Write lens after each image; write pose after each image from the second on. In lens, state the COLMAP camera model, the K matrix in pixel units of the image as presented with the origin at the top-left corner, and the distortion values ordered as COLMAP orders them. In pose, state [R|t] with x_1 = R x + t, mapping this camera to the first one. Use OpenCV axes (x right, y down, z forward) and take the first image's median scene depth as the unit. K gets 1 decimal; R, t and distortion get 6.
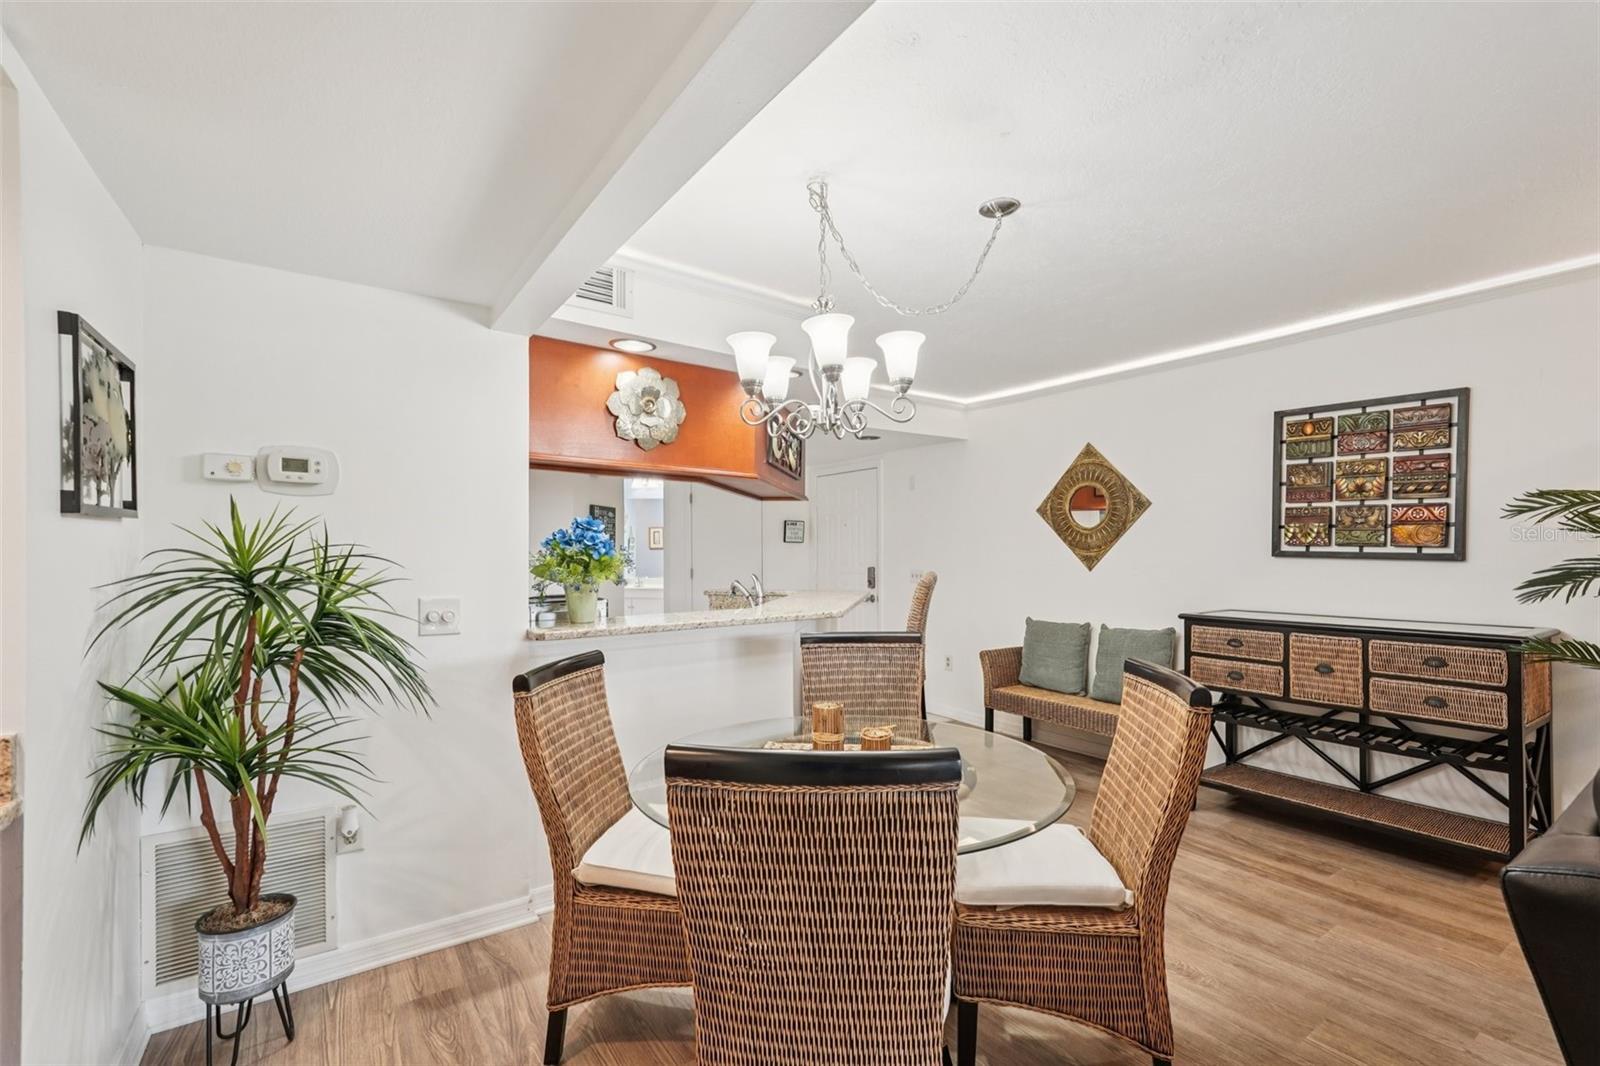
lens RADIAL K [[715.5, 0, 800.0], [0, 715.5, 533.0], [0, 0, 1]] dist [-0.008801, 0.000415]
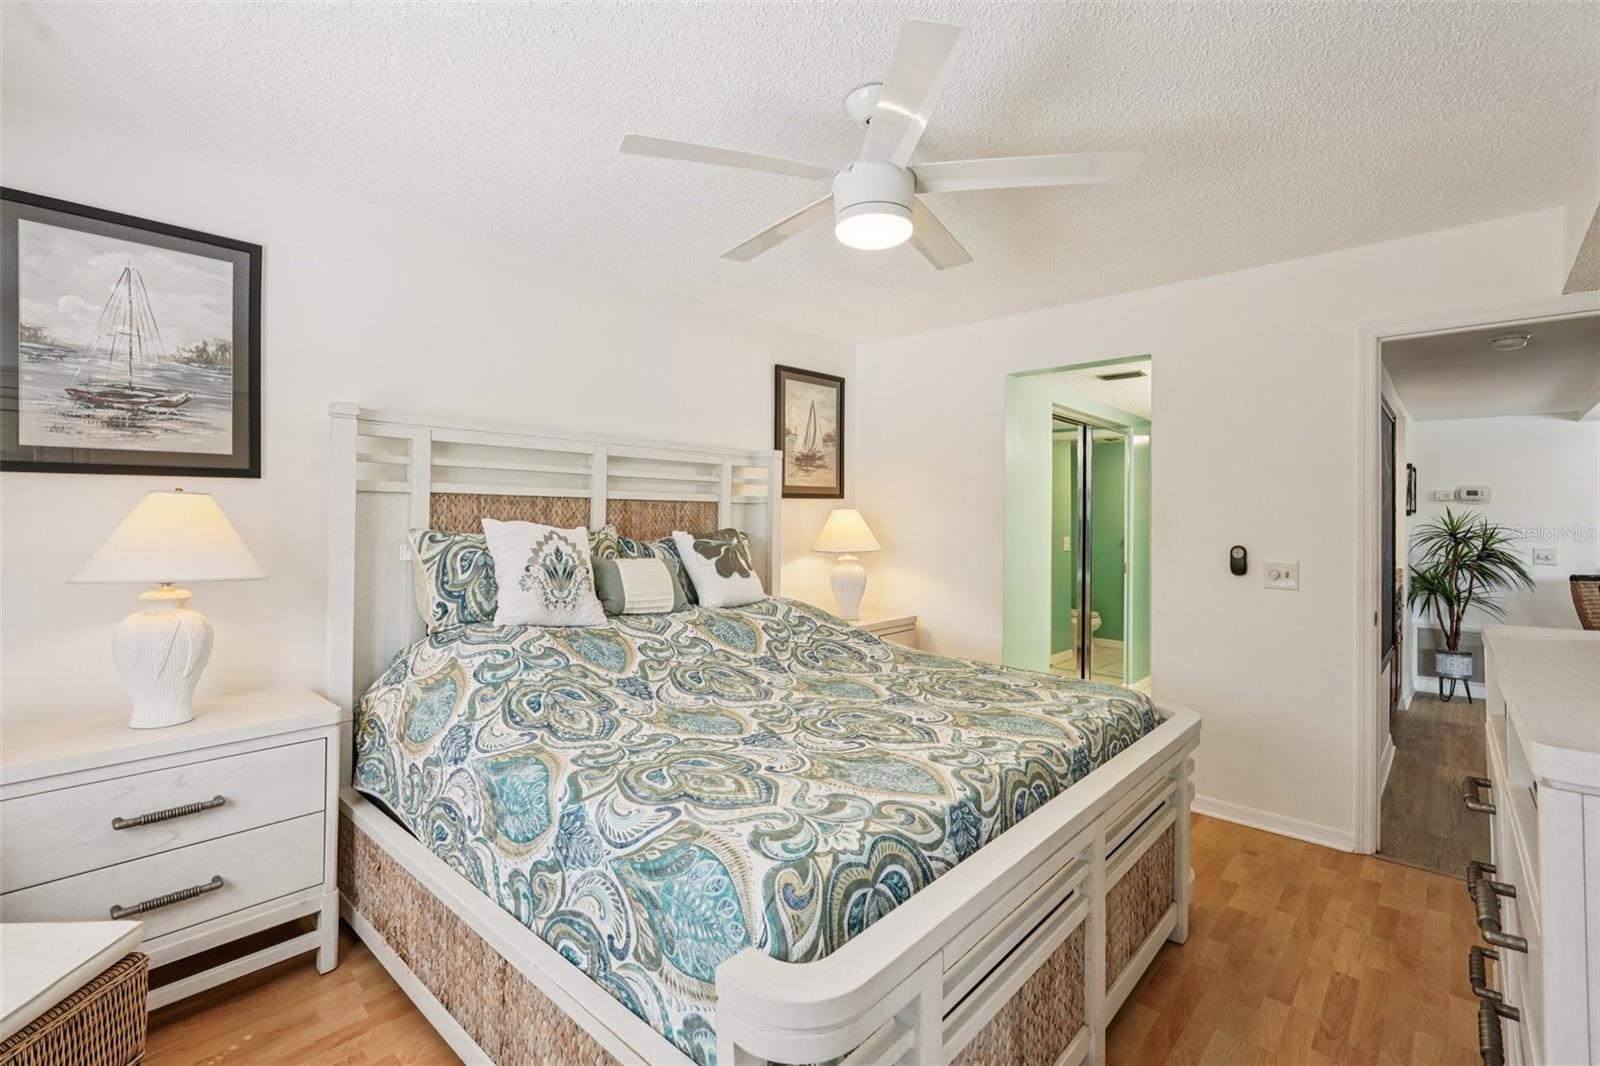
lens RADIAL K [[710.3, 0, 802.1], [0, 710.3, 526.9], [0, 0, 1]] dist [-0.004308, -0.000164]
pose [[0.215801, 0.011151, -0.976374, 1.294932], [0.013479, 0.999806, 0.014398, -0.042556], [0.976344, -0.016267, 0.215609, -1.960293]]
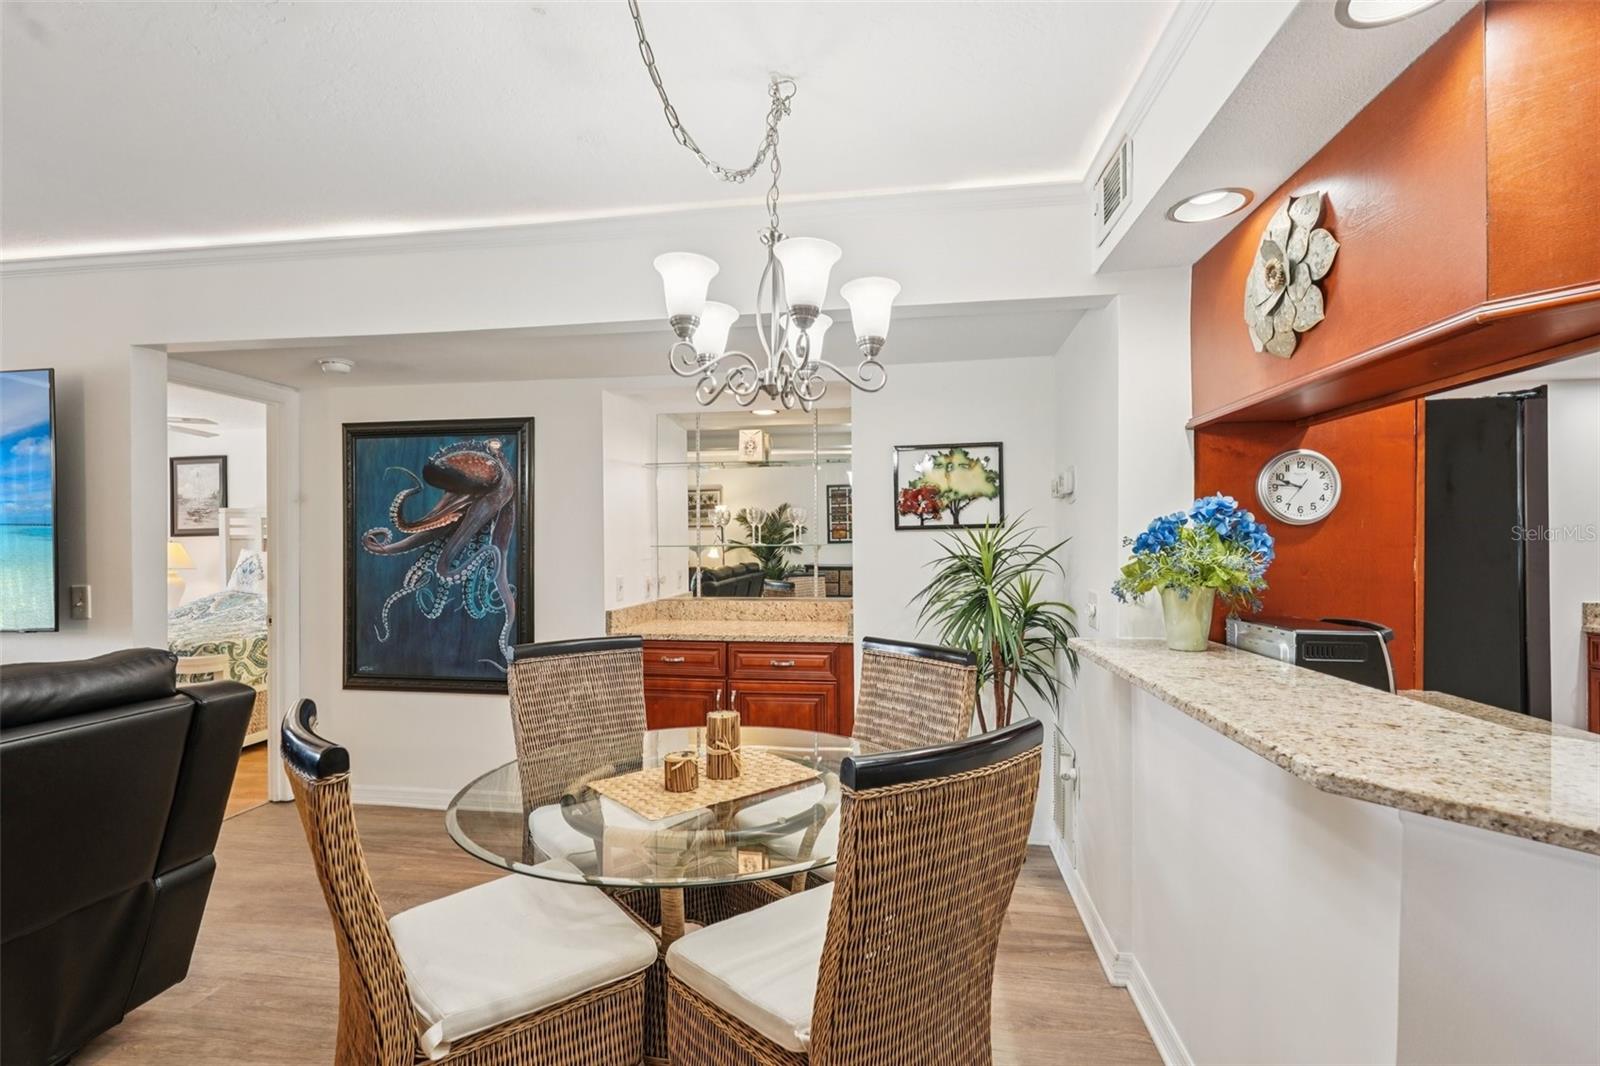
lens RADIAL K [[720.8, 0, 801.7], [0, 720.8, 539.7], [0, 0, 1]] dist [-0.002624, 0.001261]
pose [[-0.687056, -0.002125, -0.726601, 0.608609], [0.020904, 0.999524, -0.022689, 0.033942], [0.726303, -0.030777, -0.686685, 1.593182]]
